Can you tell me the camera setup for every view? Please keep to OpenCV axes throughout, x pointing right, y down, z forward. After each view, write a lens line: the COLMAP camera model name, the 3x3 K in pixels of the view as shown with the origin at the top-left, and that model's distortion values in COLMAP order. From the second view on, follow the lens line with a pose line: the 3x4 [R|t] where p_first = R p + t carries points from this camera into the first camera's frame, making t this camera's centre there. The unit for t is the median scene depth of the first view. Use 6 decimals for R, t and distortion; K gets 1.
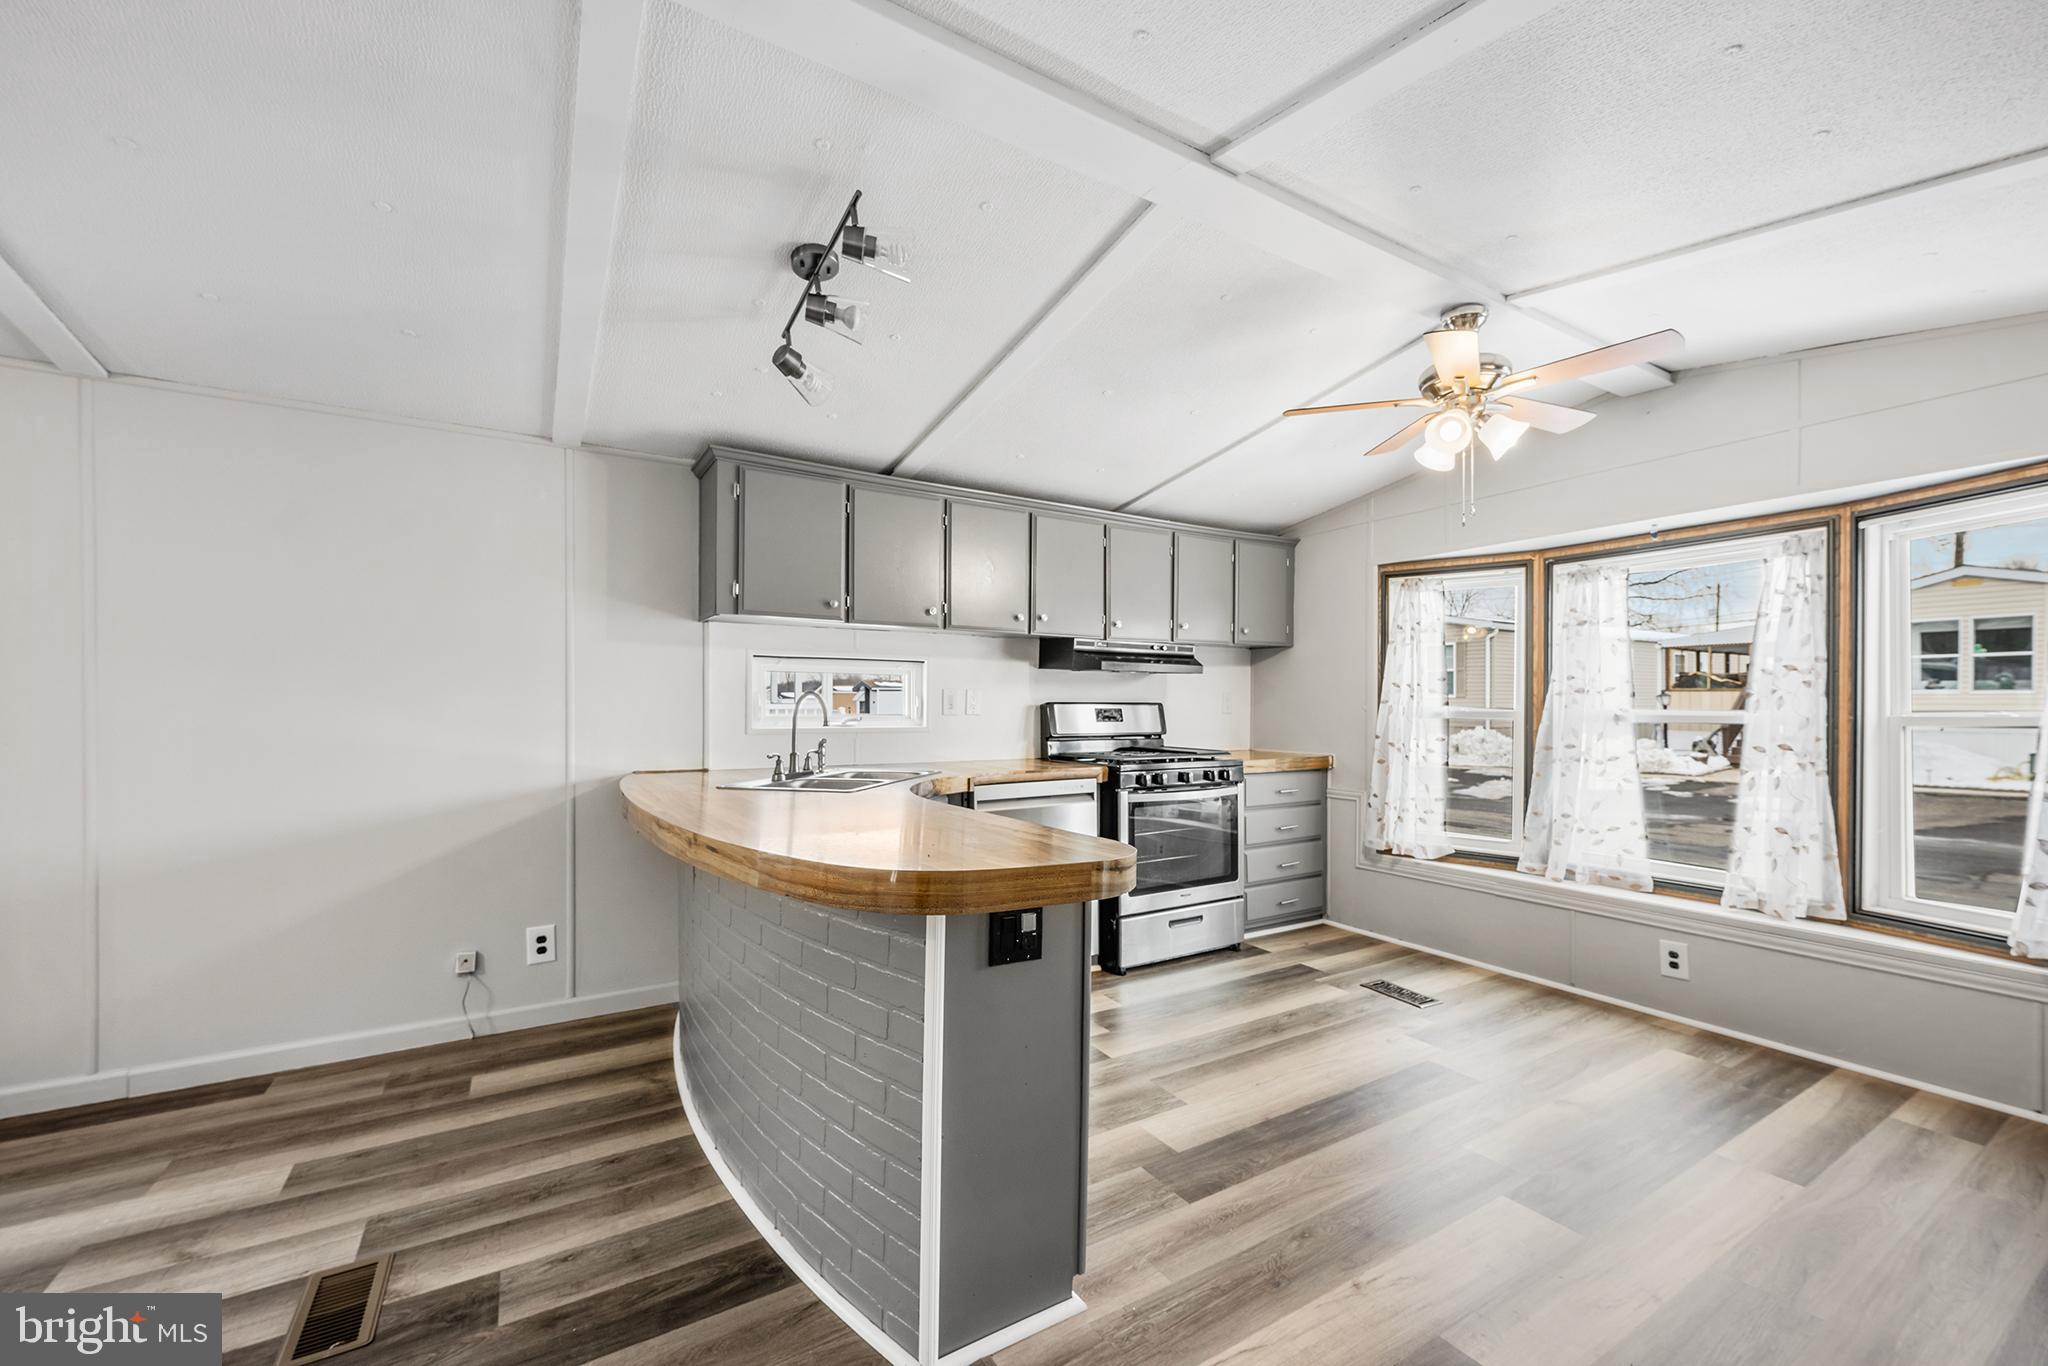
lens RADIAL K [[813.8, 0, 1023.5], [0, 813.8, 705.4], [0, 0, 1]] dist [0.000544, 0.000092]
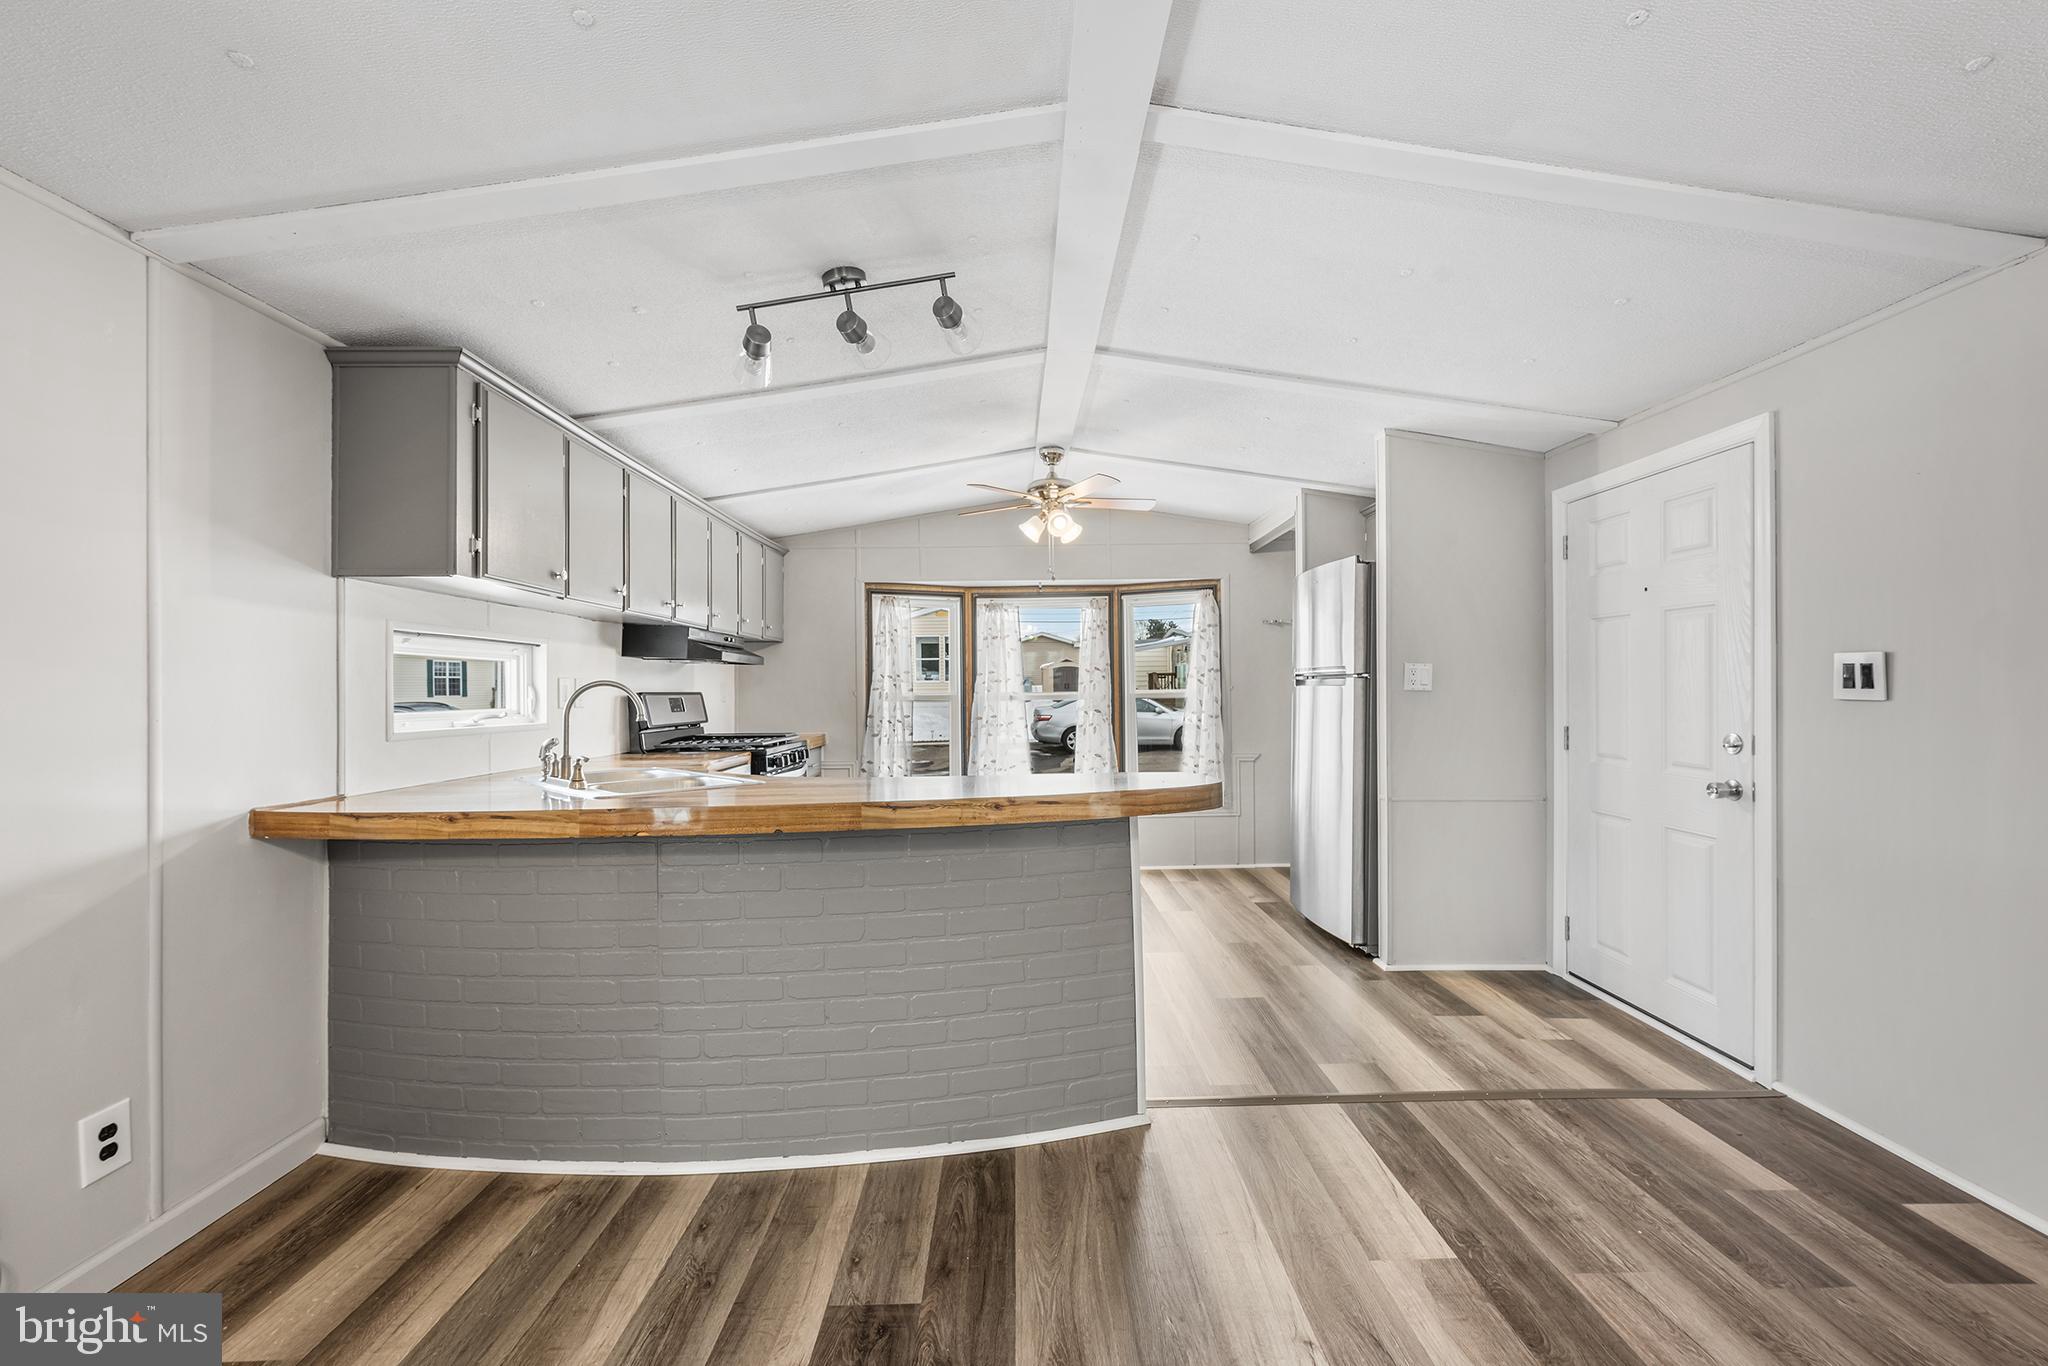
lens RADIAL K [[813.7, 0, 1024.0], [0, 813.7, 683.0], [0, 0, 1]] dist [-0.000238, -0.000123]
pose [[0.510018, -0.001634, 0.860162, -0.657911], [0.014407, 0.999874, -0.006643, -0.002484], [-0.860043, 0.015781, 0.509978, 0.161397]]
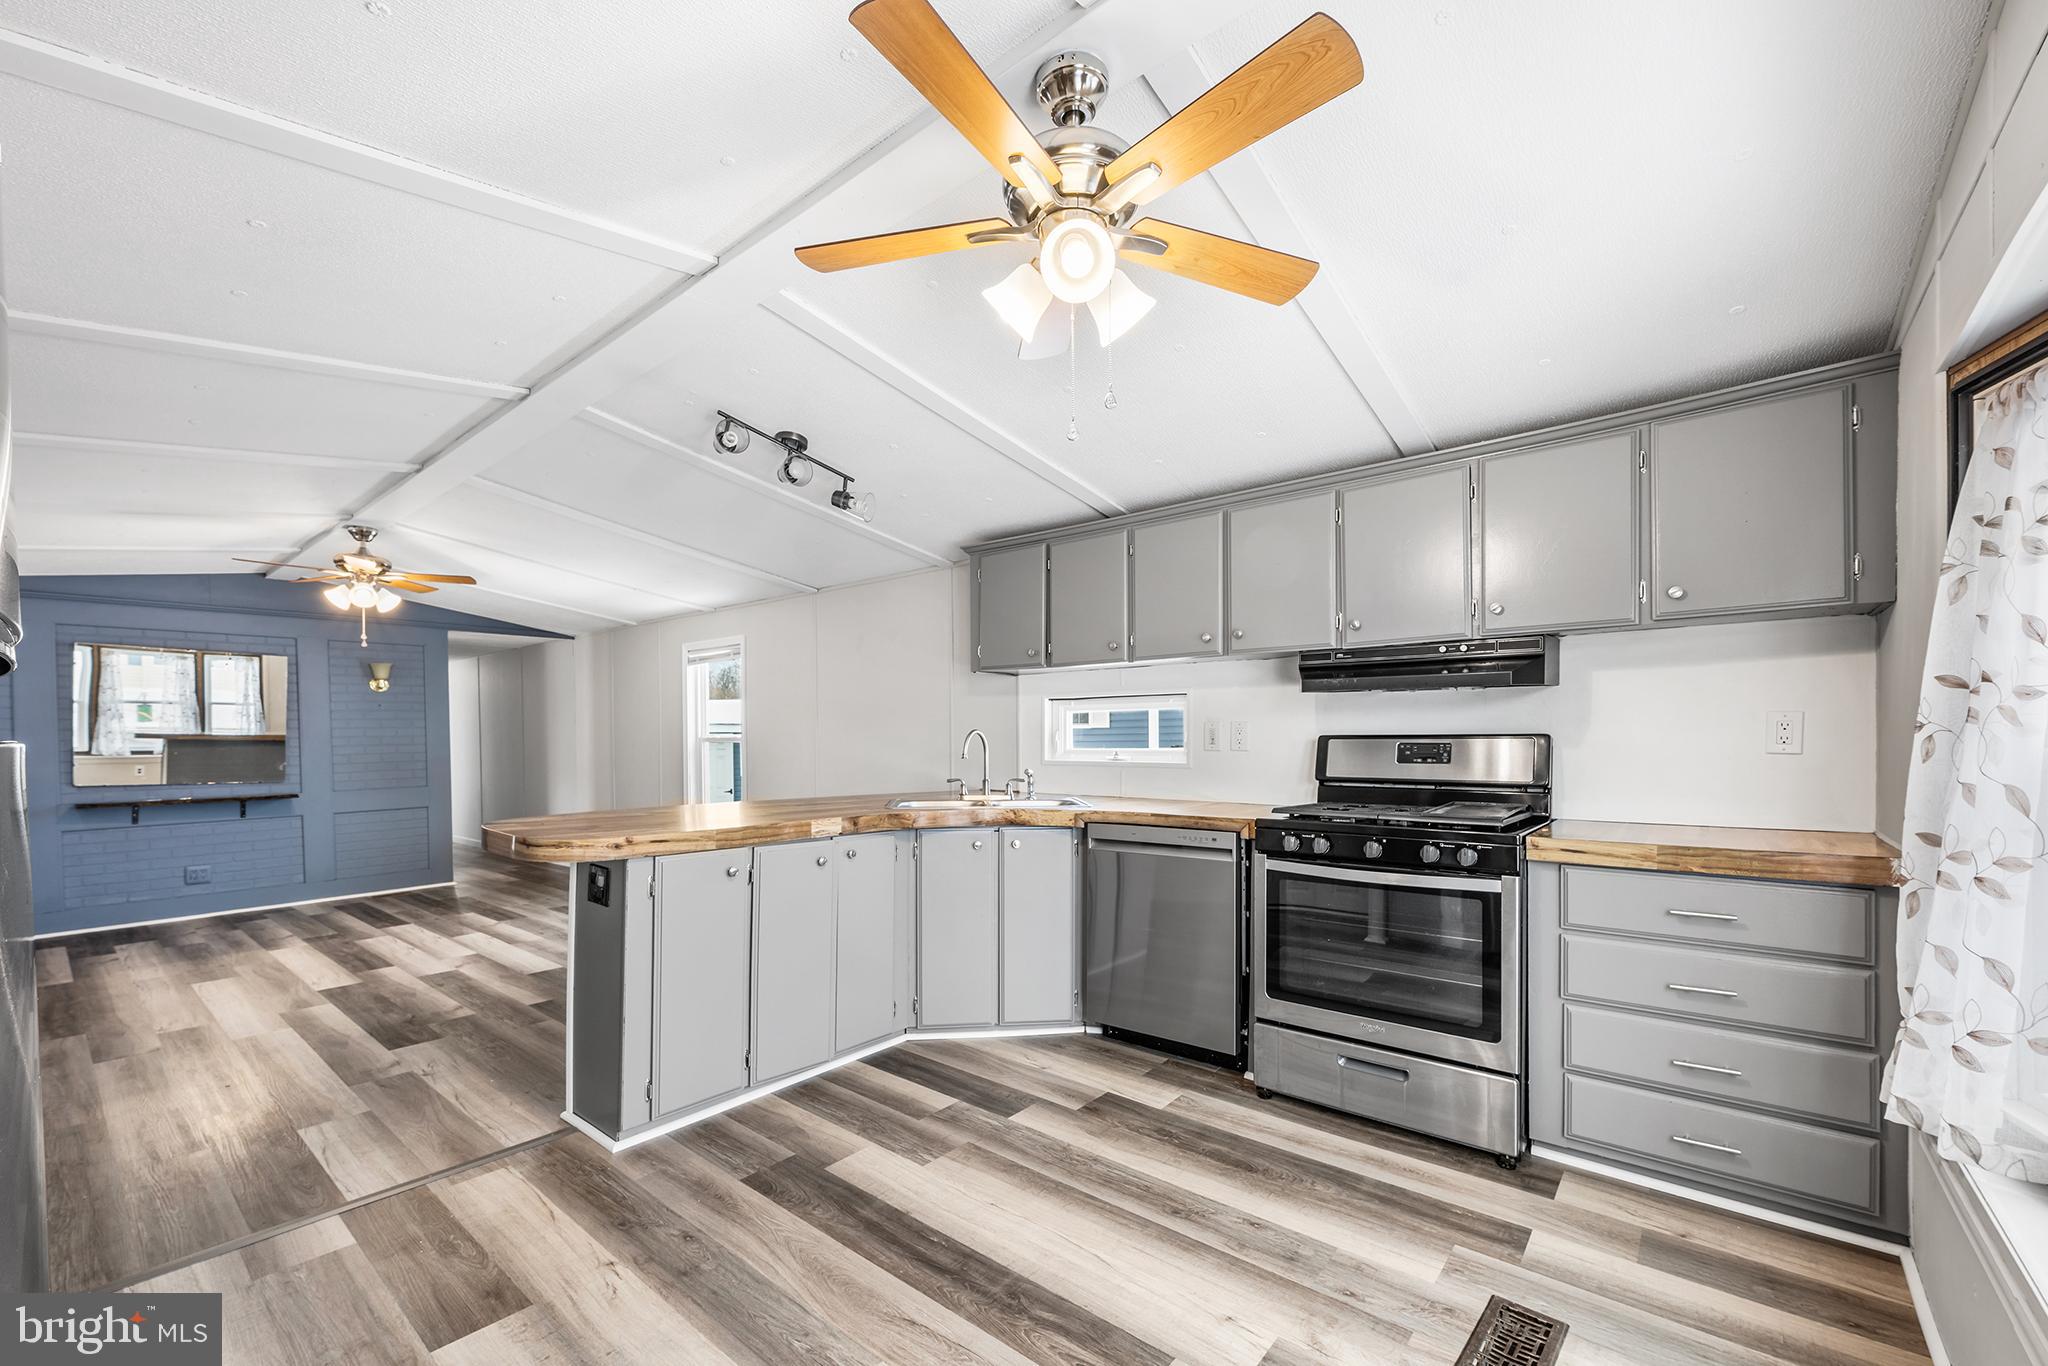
lens RADIAL K [[828.2, 0, 1025.7], [0, 828.2, 739.7], [0, 0, 1]] dist [0.000201, -0.000293]
pose [[0.326749, -0.004232, -0.945102, 0.805844], [0.004498, 0.999986, -0.002923, 0.001519], [0.945101, -0.003296, 0.326763, 0.564919]]
